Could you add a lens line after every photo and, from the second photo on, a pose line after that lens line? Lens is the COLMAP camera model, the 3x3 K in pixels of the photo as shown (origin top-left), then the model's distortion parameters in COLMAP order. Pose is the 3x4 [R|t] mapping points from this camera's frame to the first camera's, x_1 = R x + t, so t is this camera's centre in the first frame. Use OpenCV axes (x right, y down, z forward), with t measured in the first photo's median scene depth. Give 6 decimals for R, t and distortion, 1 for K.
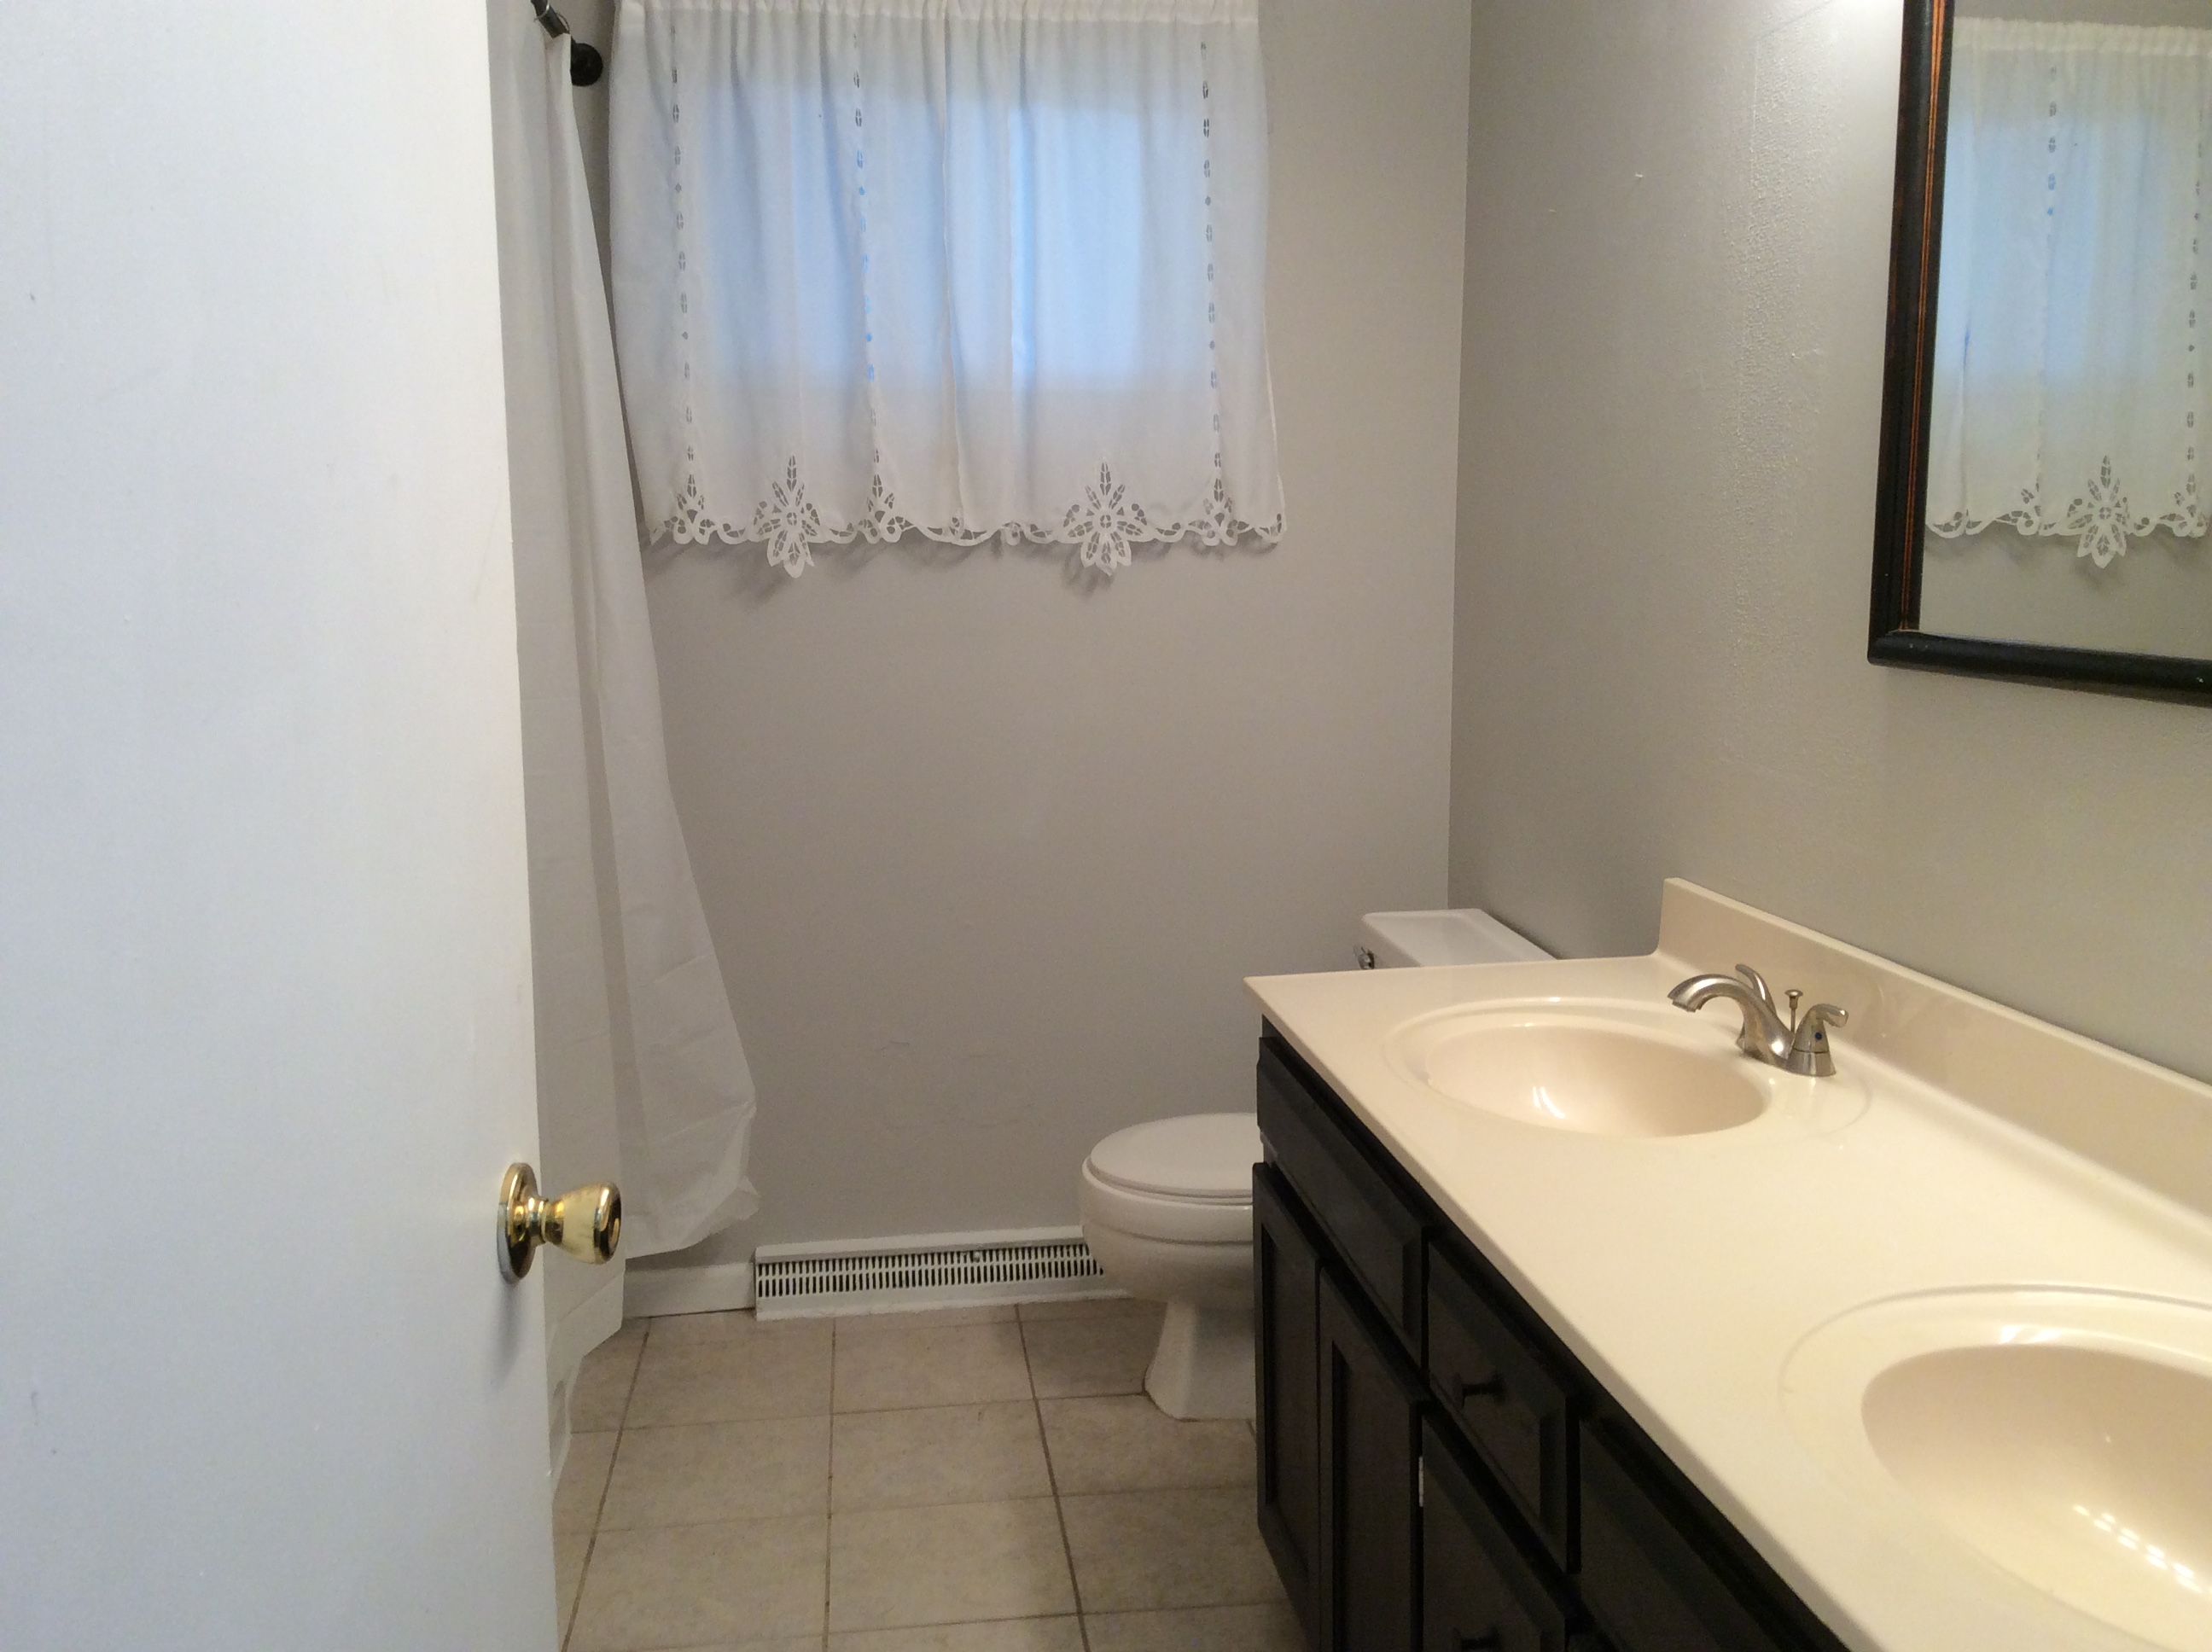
lens RADIAL K [[2002.7, 0, 1099.8], [0, 2002.7, 824.3], [0, 0, 1]] dist [0.139164, -0.309776]
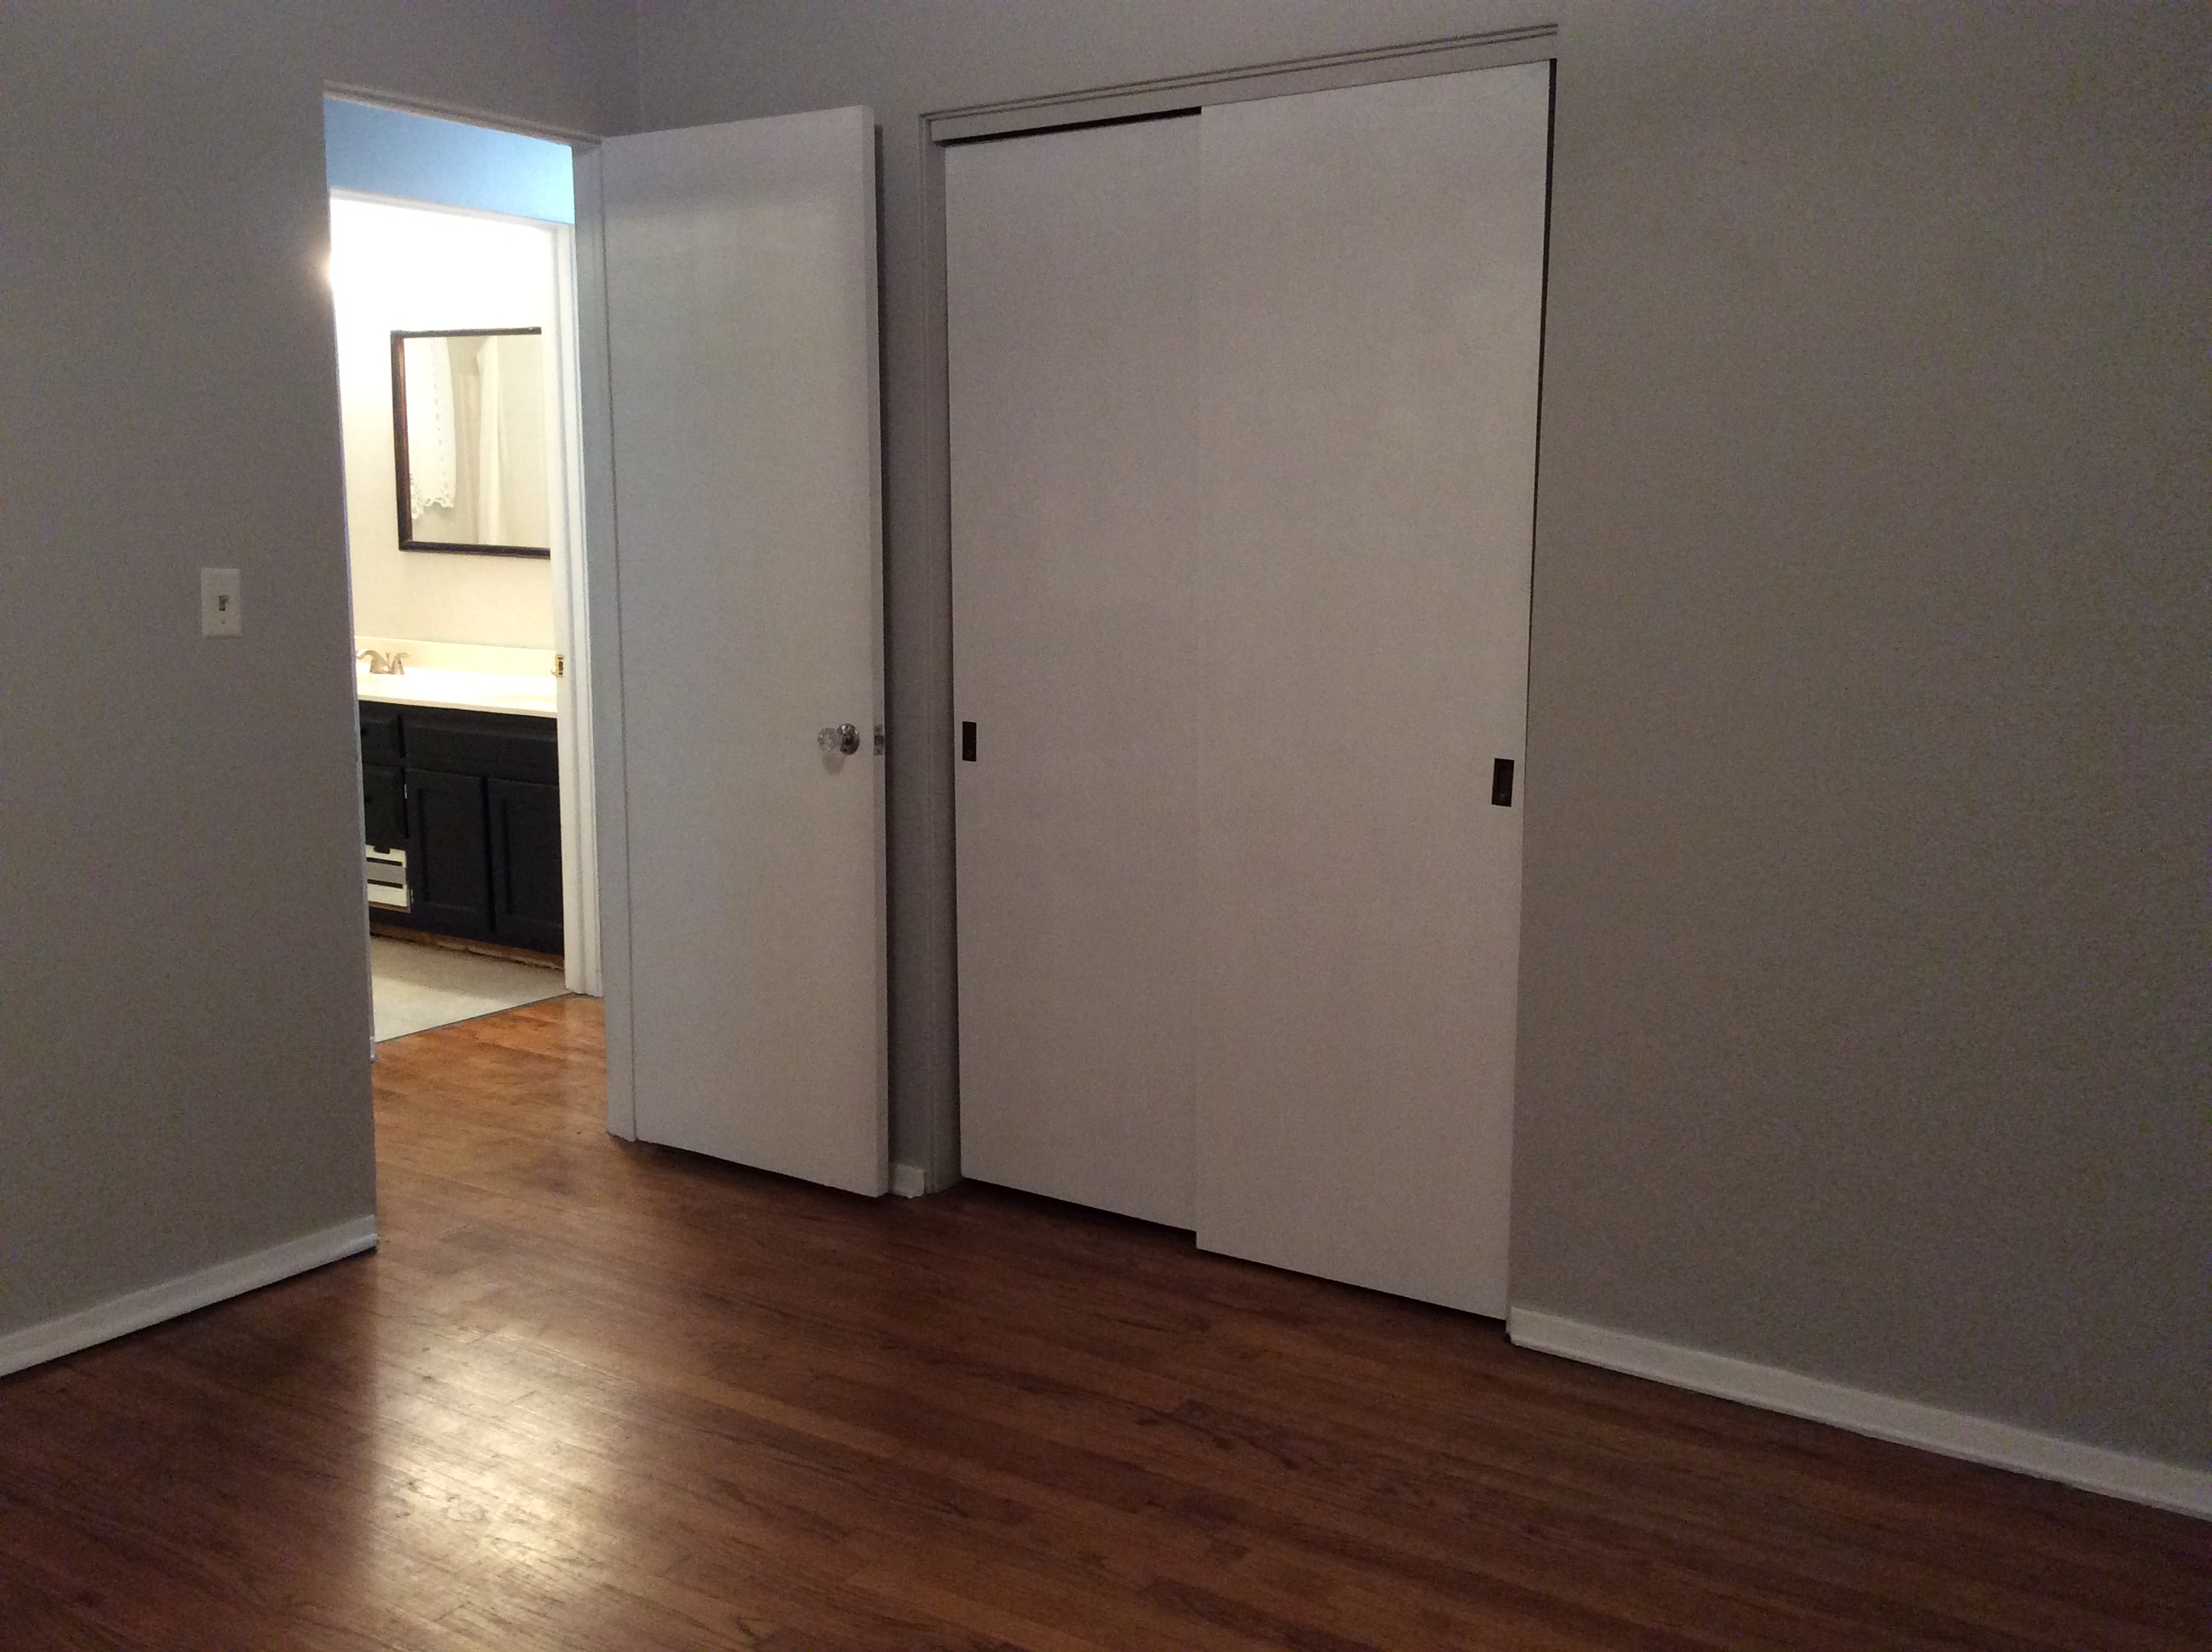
lens RADIAL K [[2005.1, 0, 1118.0], [0, 2005.1, 827.9], [0, 0, 1]] dist [0.149473, -0.308394]
pose [[0.643658, -0.113549, 0.756843, -0.877346], [0.092678, 0.993219, 0.070195, 0.150827], [-0.759681, 0.024961, 0.649817, -1.246478]]
